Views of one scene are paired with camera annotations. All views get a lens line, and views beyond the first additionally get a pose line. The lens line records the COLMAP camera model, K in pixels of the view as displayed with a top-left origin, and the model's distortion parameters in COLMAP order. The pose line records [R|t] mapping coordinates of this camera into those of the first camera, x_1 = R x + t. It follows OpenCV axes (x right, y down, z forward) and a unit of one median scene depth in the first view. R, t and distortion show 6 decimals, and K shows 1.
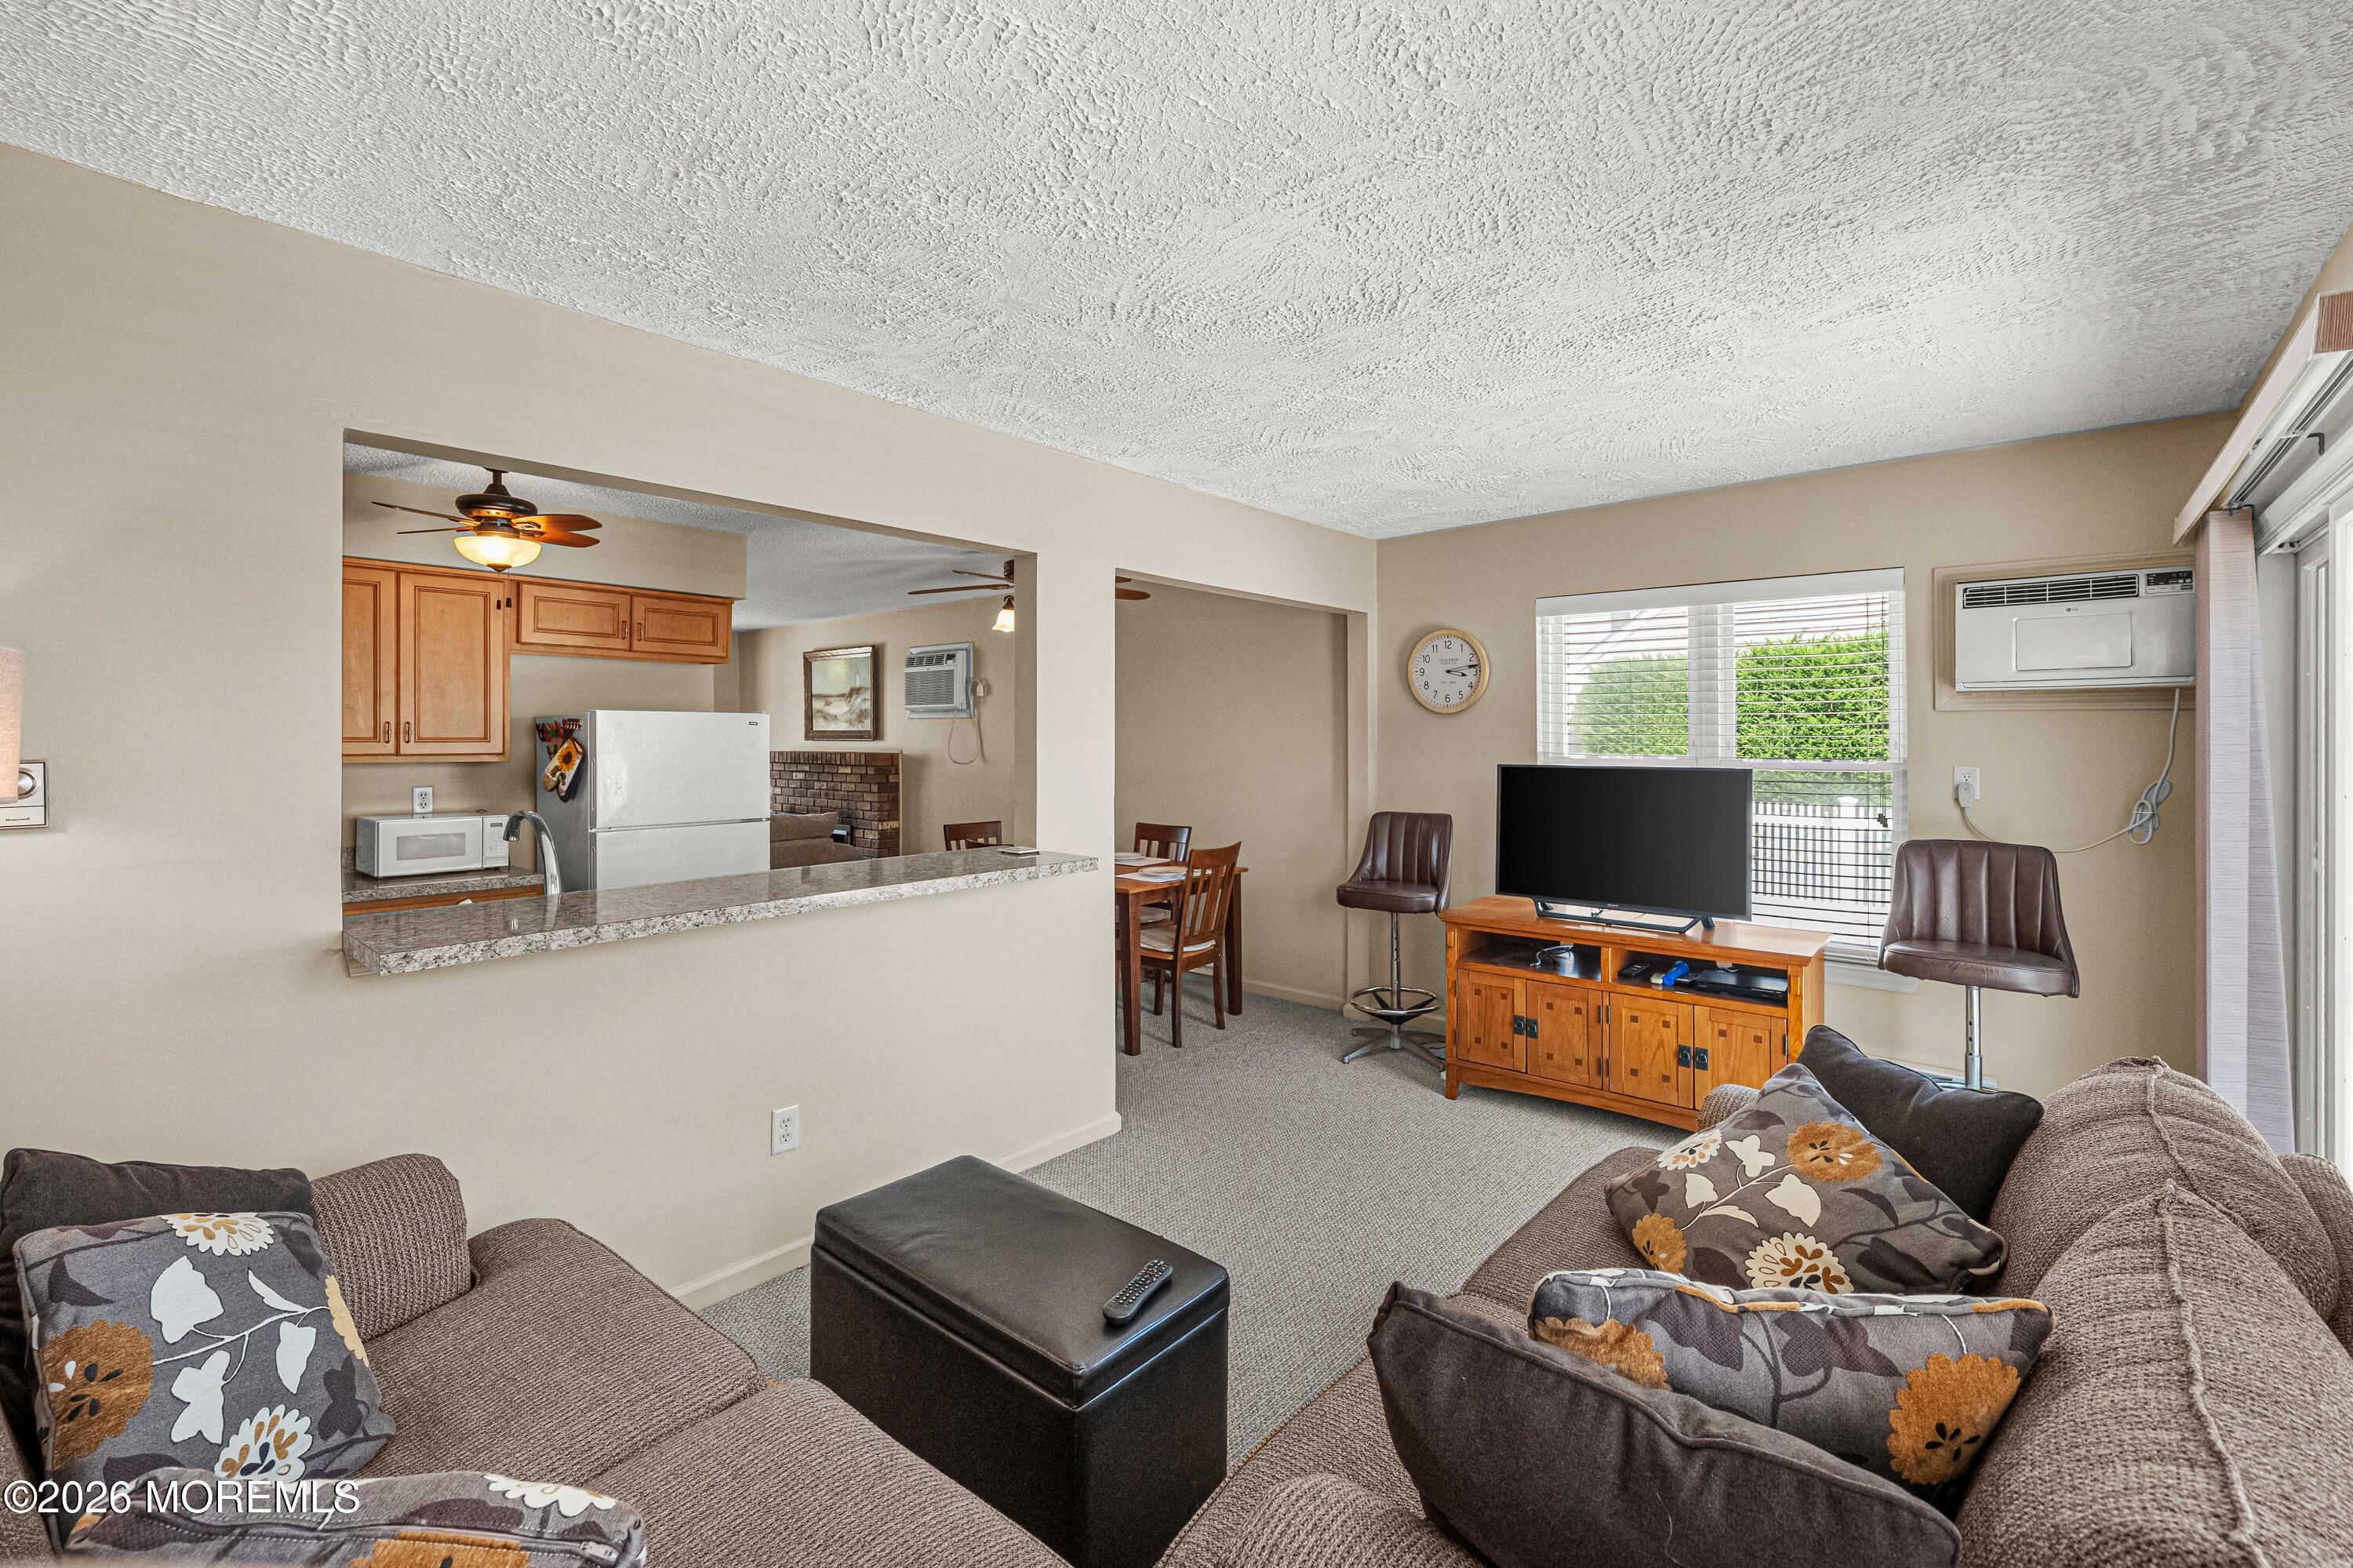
lens RADIAL K [[1001.5, 0, 1174.2], [0, 1001.5, 743.0], [0, 0, 1]] dist [-0.000054, -0.000015]
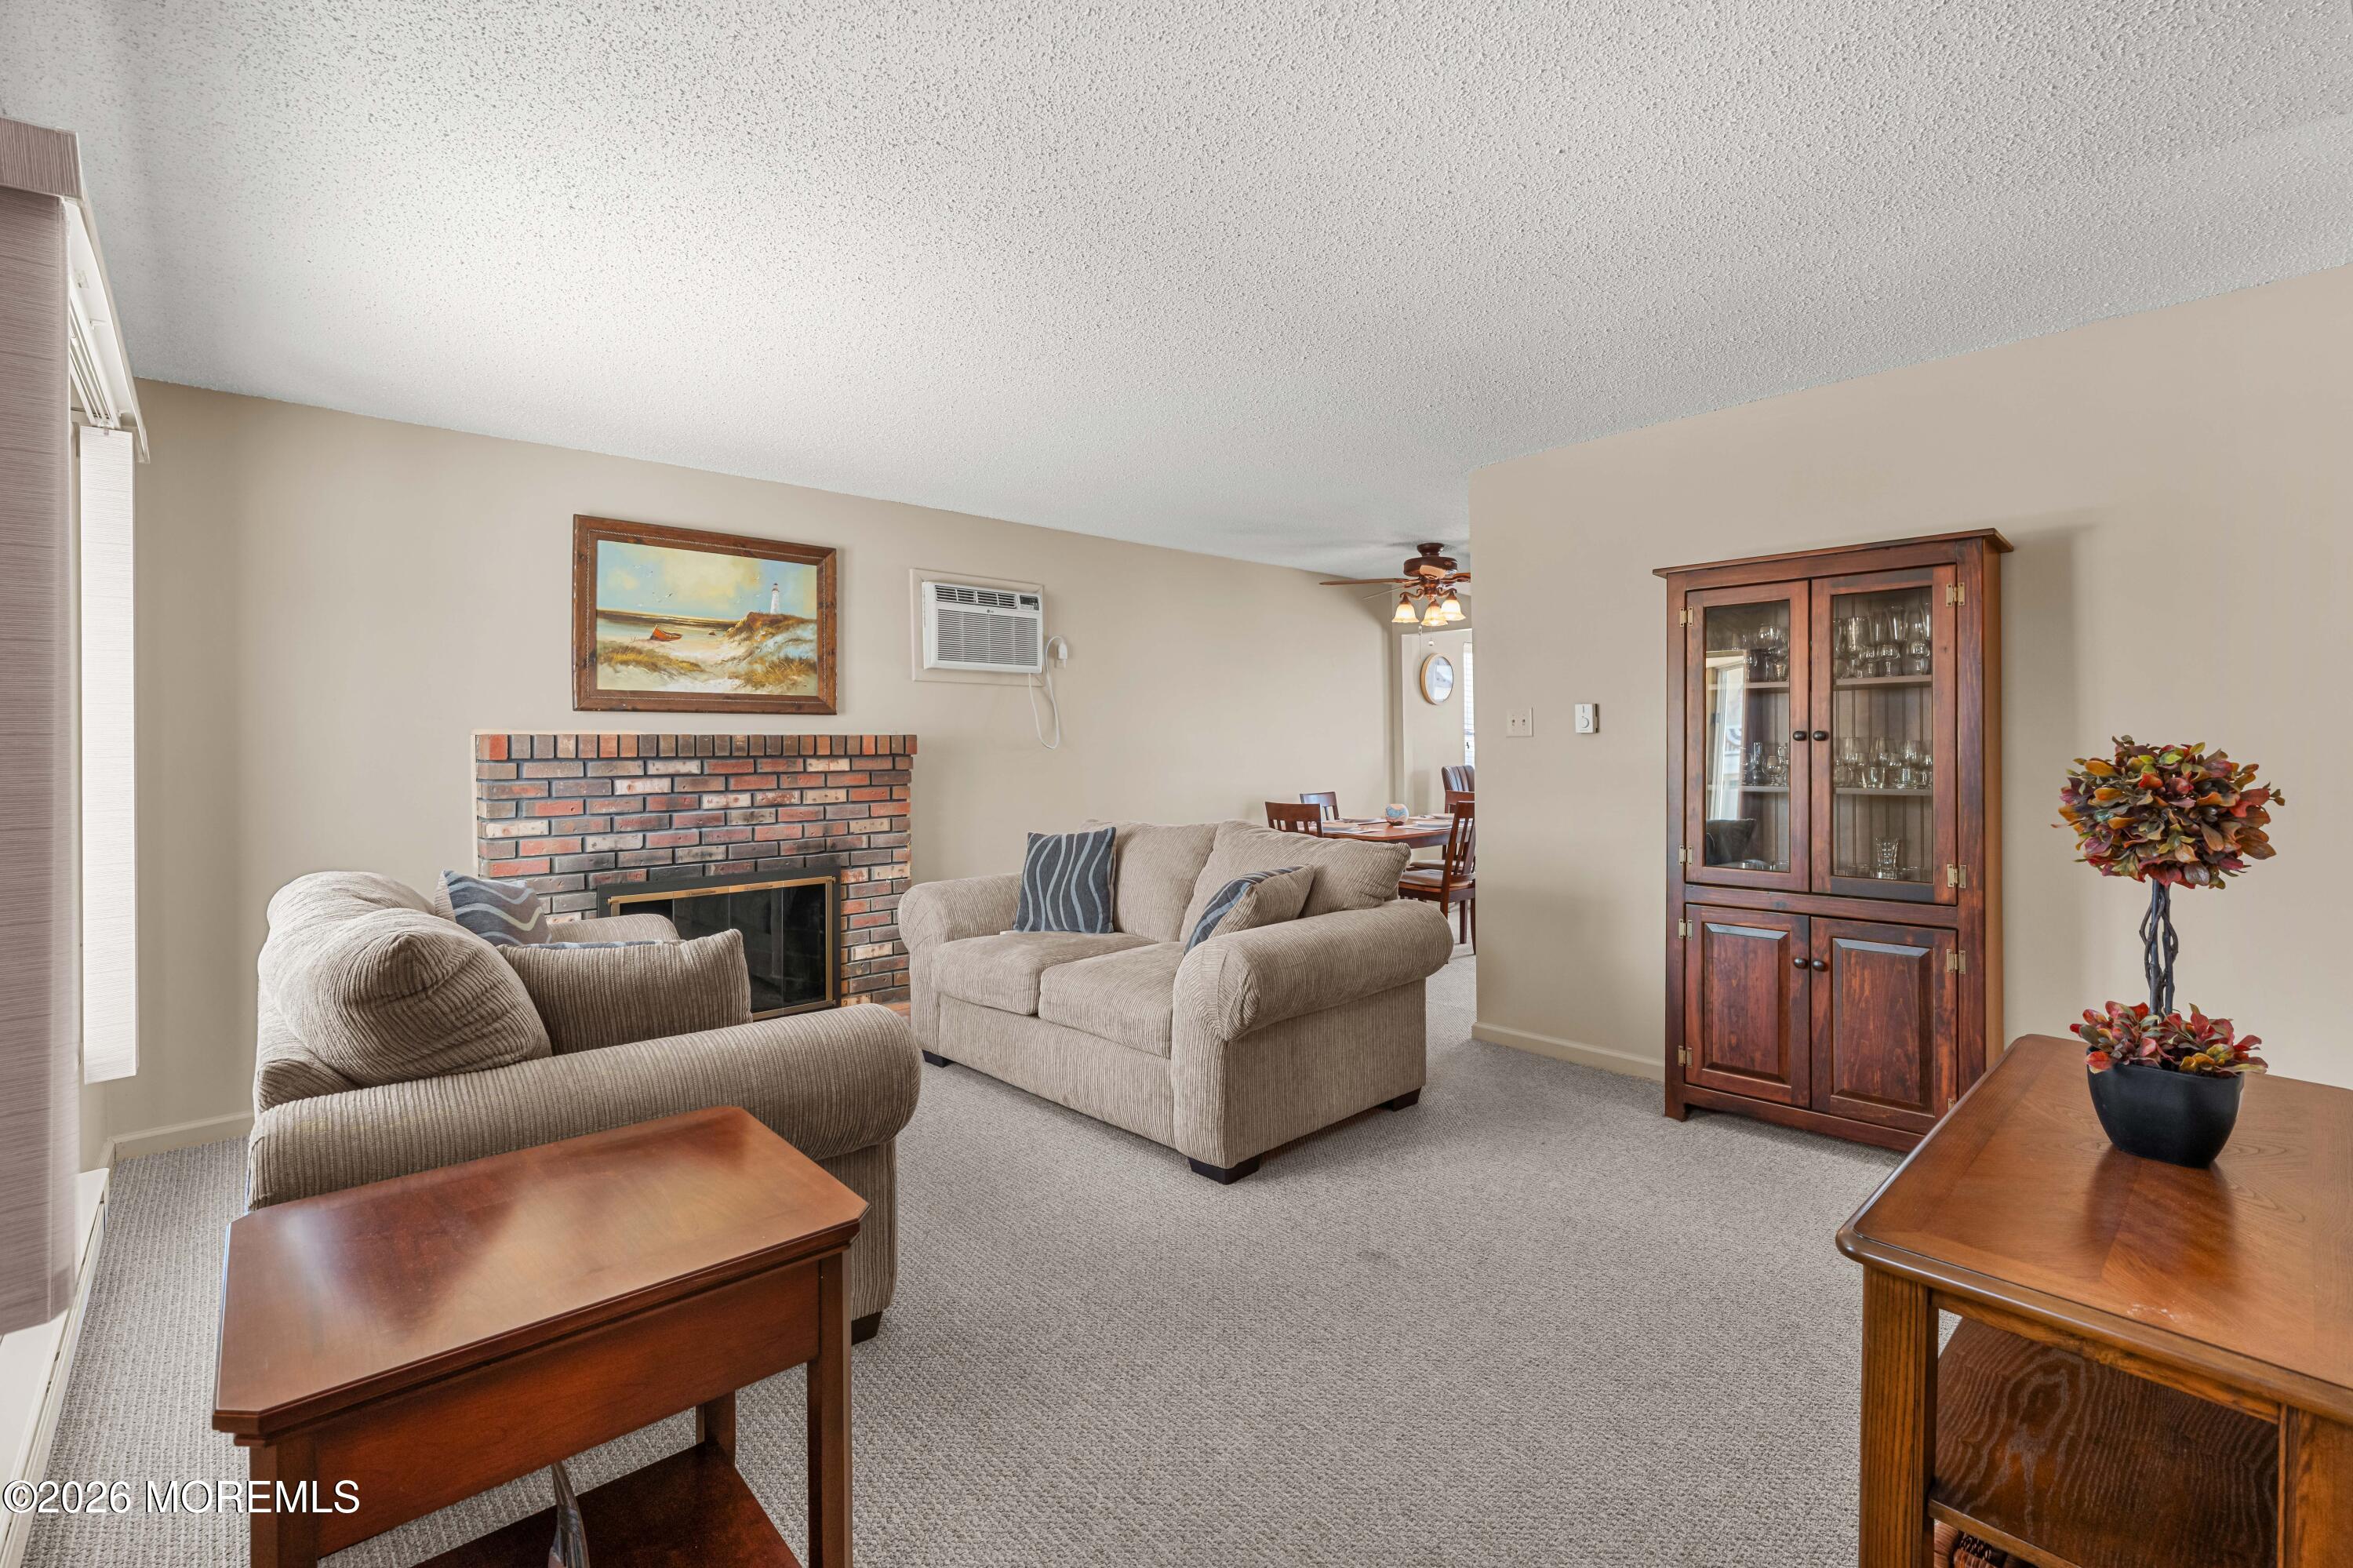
lens RADIAL K [[1042.0, 0, 1183.2], [0, 1042.0, 736.8], [0, 0, 1]] dist [-0.000859, -0.000050]
pose [[0.111103, 0.008811, 0.993770, -1.555823], [0.015423, 0.999825, -0.010589, 0.035391], [-0.993689, 0.016503, 0.110947, 1.310796]]
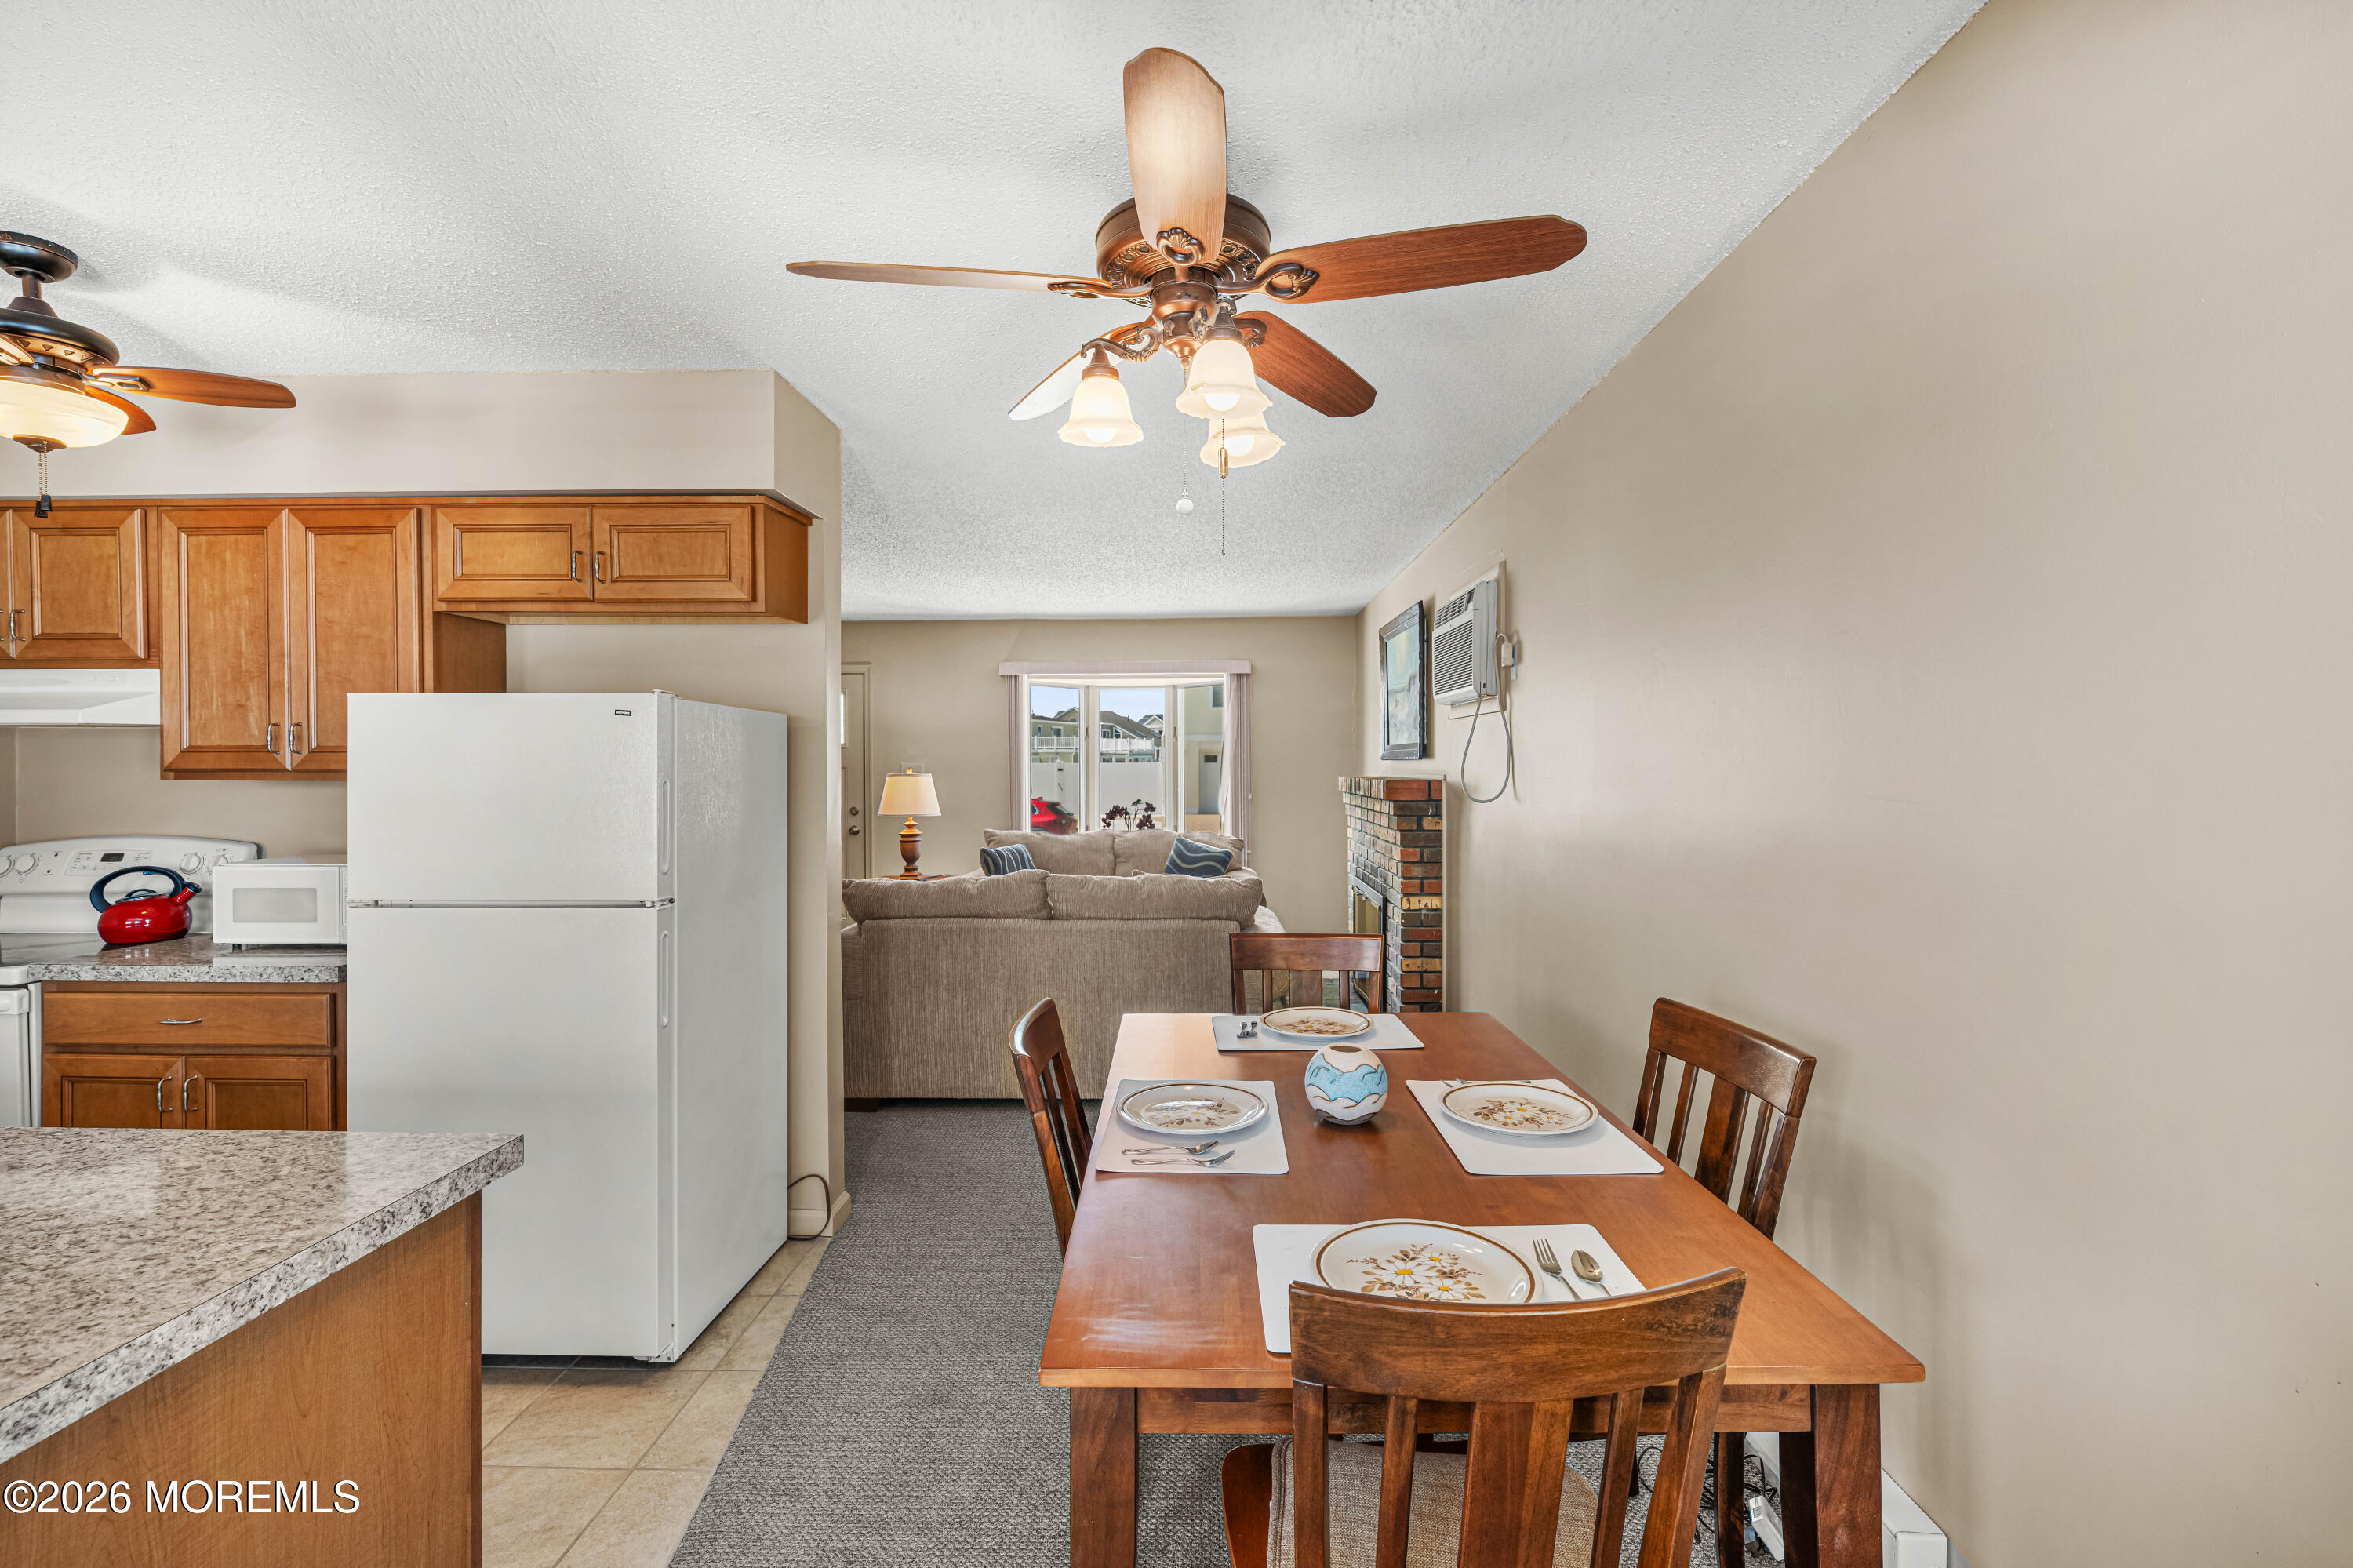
lens RADIAL K [[1038.8, 0, 1174.2], [0, 1038.8, 776.3], [0, 0, 1]] dist [-0.000148, 0.000381]
pose [[0.632521, 0.006880, -0.774513, 0.159232], [-0.002832, 0.999974, 0.006570, 0.008270], [0.774538, -0.001962, 0.632524, 0.872517]]
